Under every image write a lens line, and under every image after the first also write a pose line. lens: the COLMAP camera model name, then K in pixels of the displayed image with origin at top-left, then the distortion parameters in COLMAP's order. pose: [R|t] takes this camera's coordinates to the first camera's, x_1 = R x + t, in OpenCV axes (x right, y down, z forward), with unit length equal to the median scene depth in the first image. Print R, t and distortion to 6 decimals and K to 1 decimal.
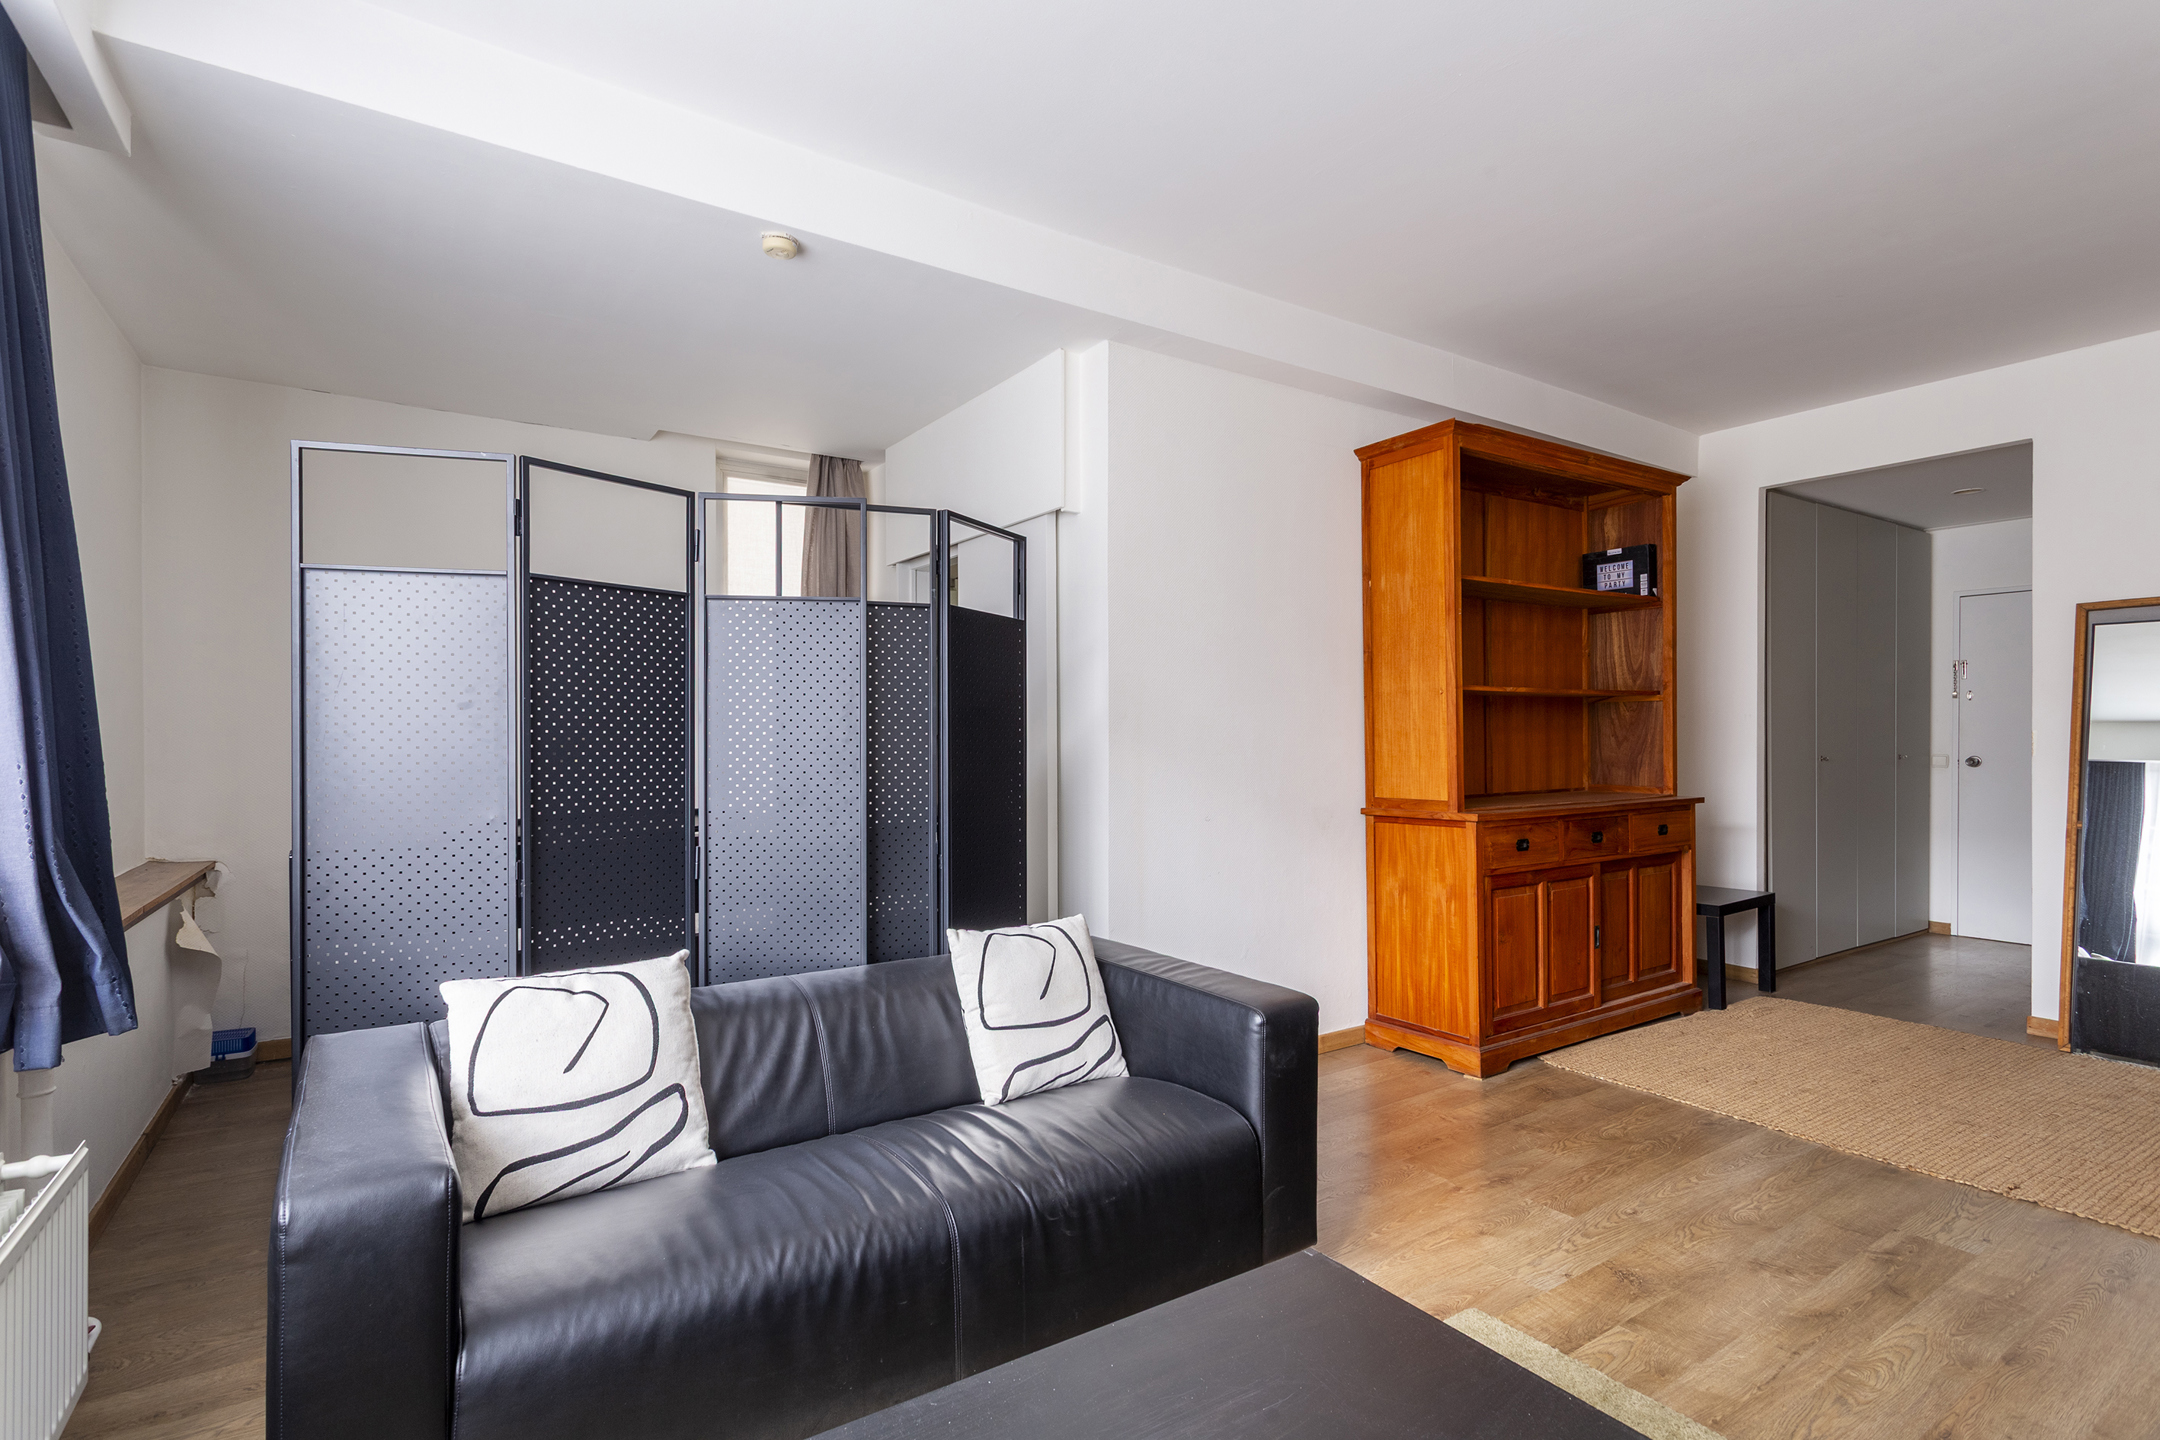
lens RADIAL K [[1027.5, 0, 1079.8], [0, 1027.5, 727.0], [0, 0, 1]] dist [-0.003227, -0.000224]
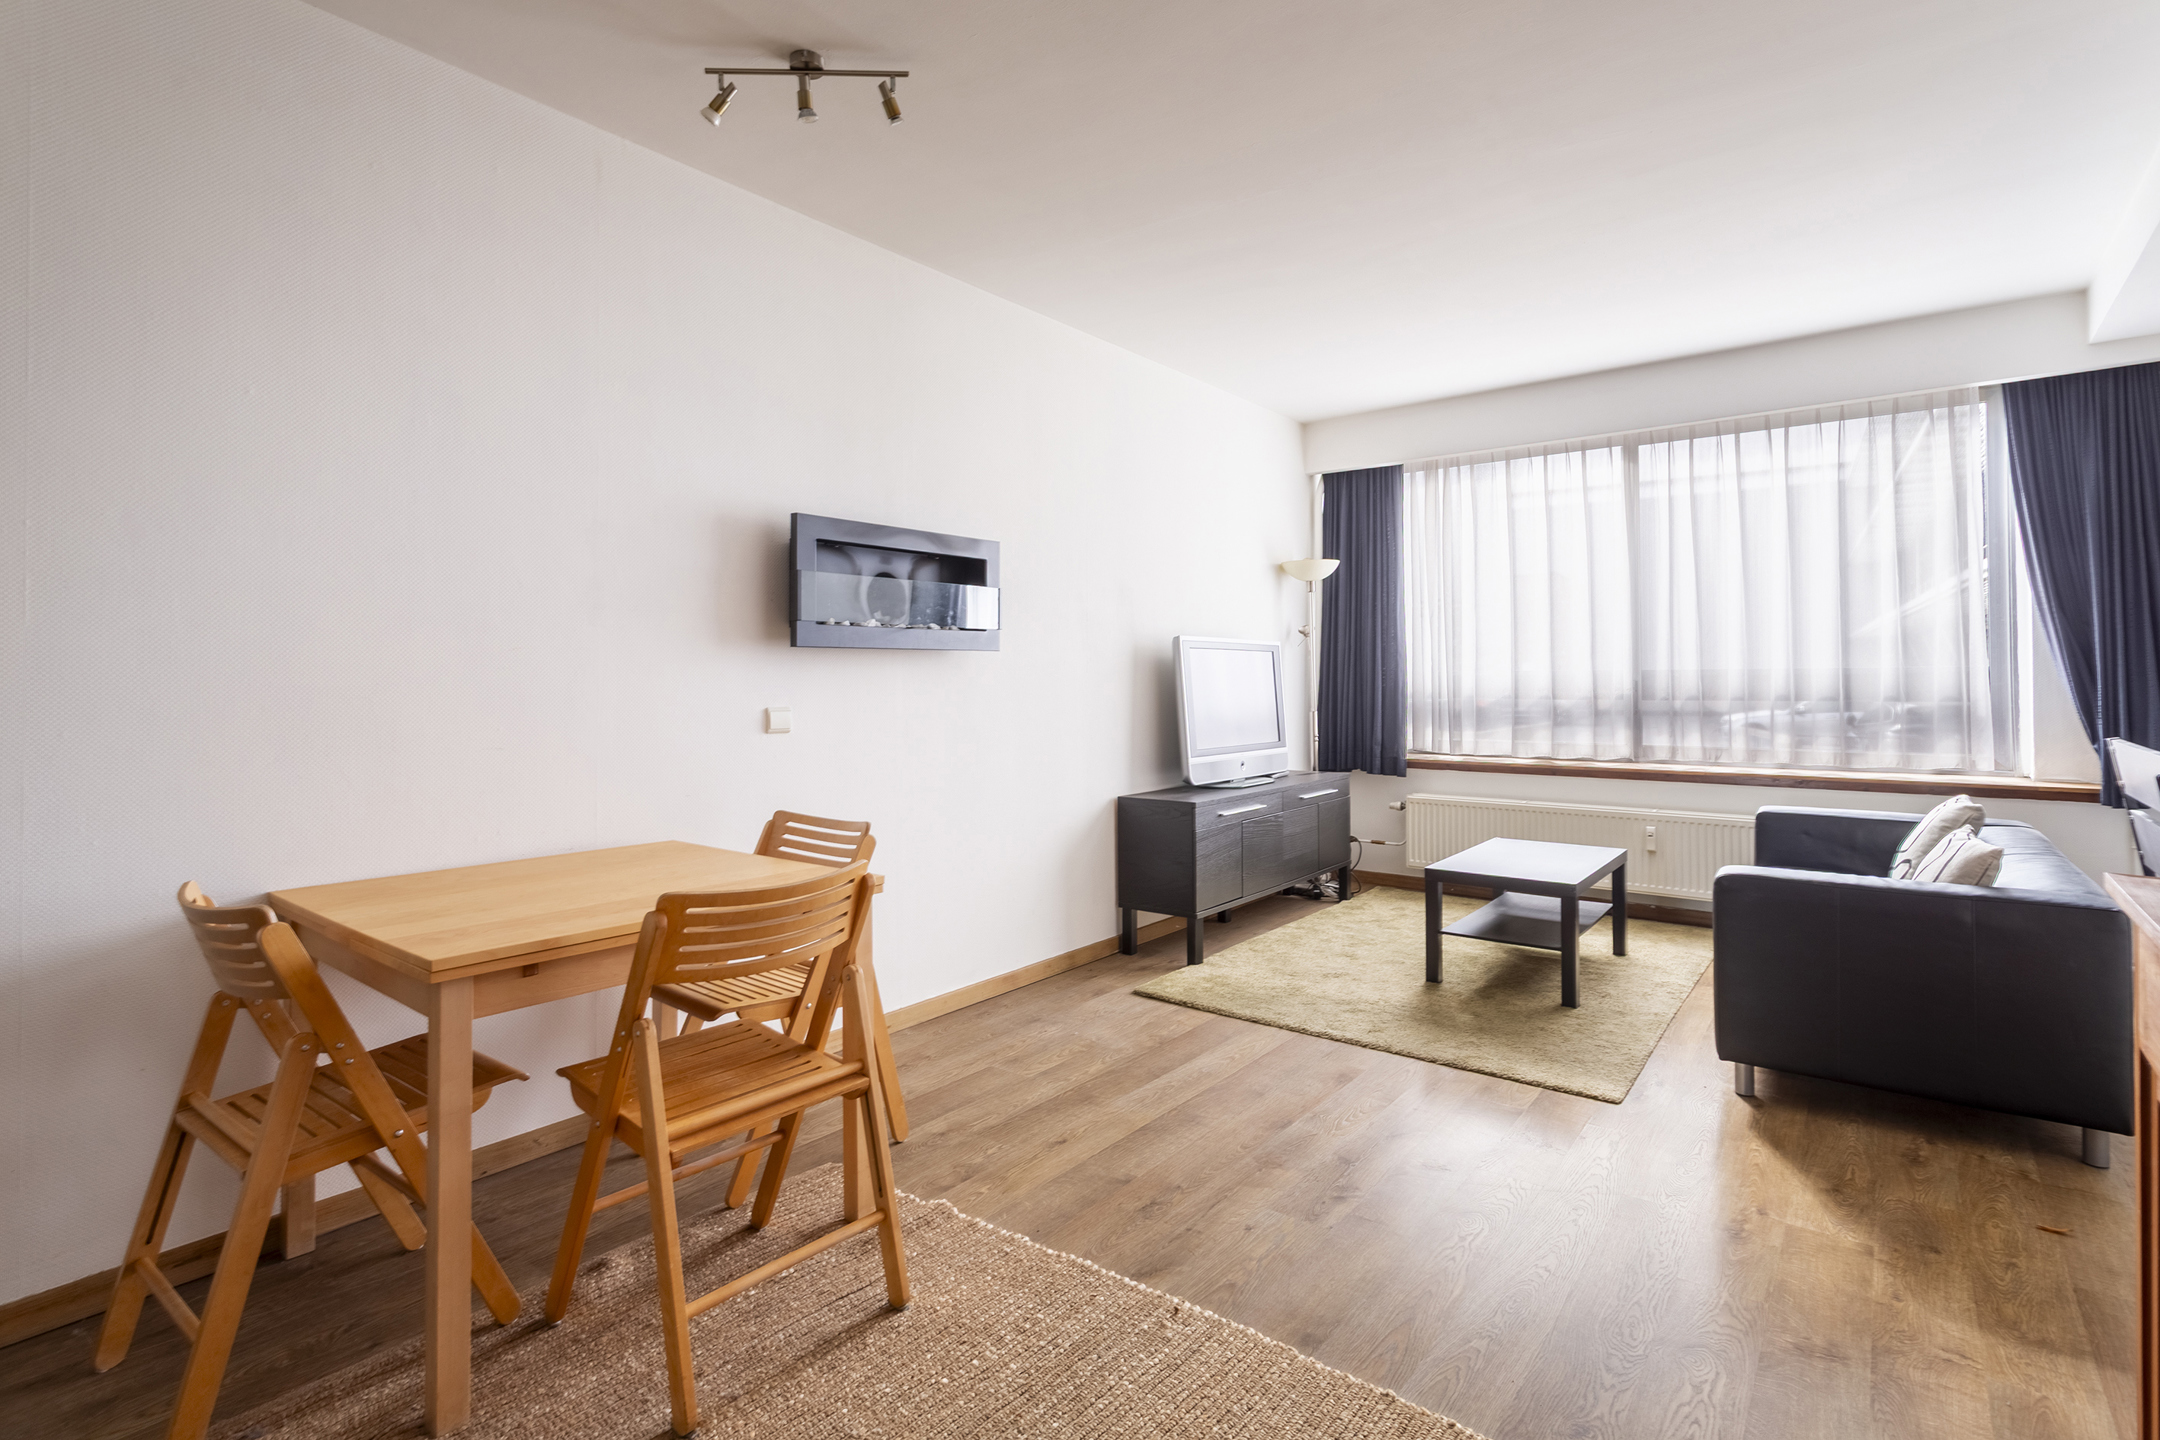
lens RADIAL K [[1027.5, 0, 1089.6], [0, 1027.5, 709.1], [0, 0, 1]] dist [-0.003227, -0.000224]
pose [[-0.943630, 0.002526, -0.330992, 0.940880], [-0.005990, 0.999677, 0.024706, 0.015059], [0.330947, 0.025296, -0.943310, 1.290532]]
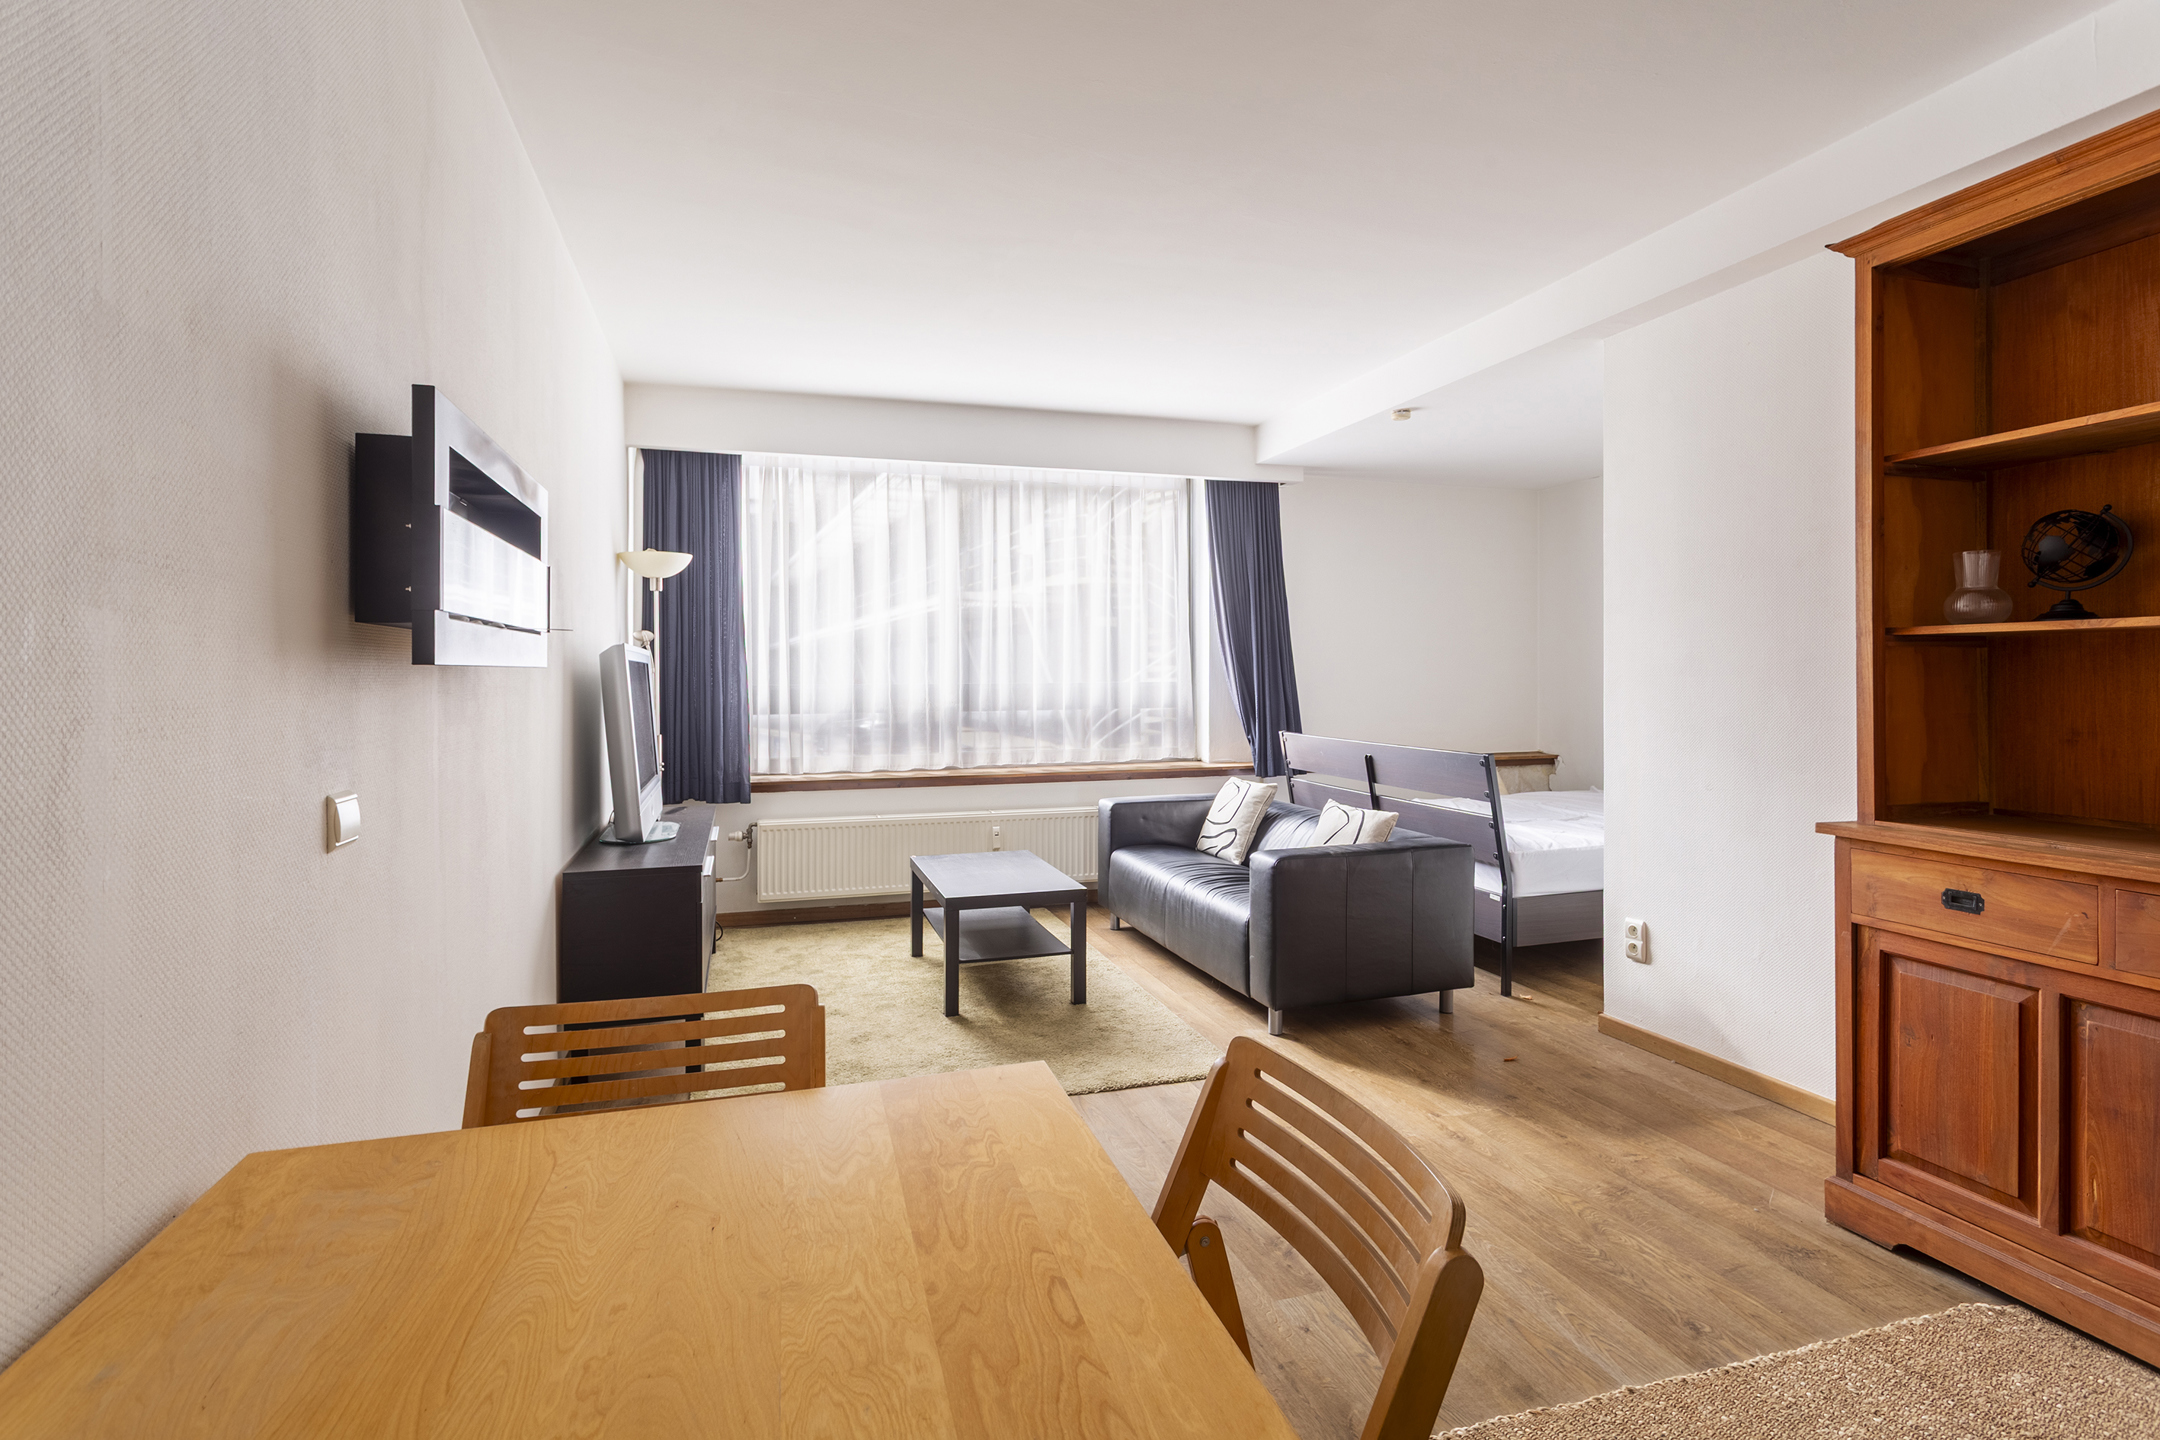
lens RADIAL K [[1027.5, 0, 1079.1], [0, 1027.5, 704.2], [0, 0, 1]] dist [-0.003227, -0.000224]
pose [[-0.274495, 0.018916, -0.961402, 1.219811], [0.003856, 0.999820, 0.018571, -0.007138], [0.961581, 0.001391, -0.274519, 0.751690]]
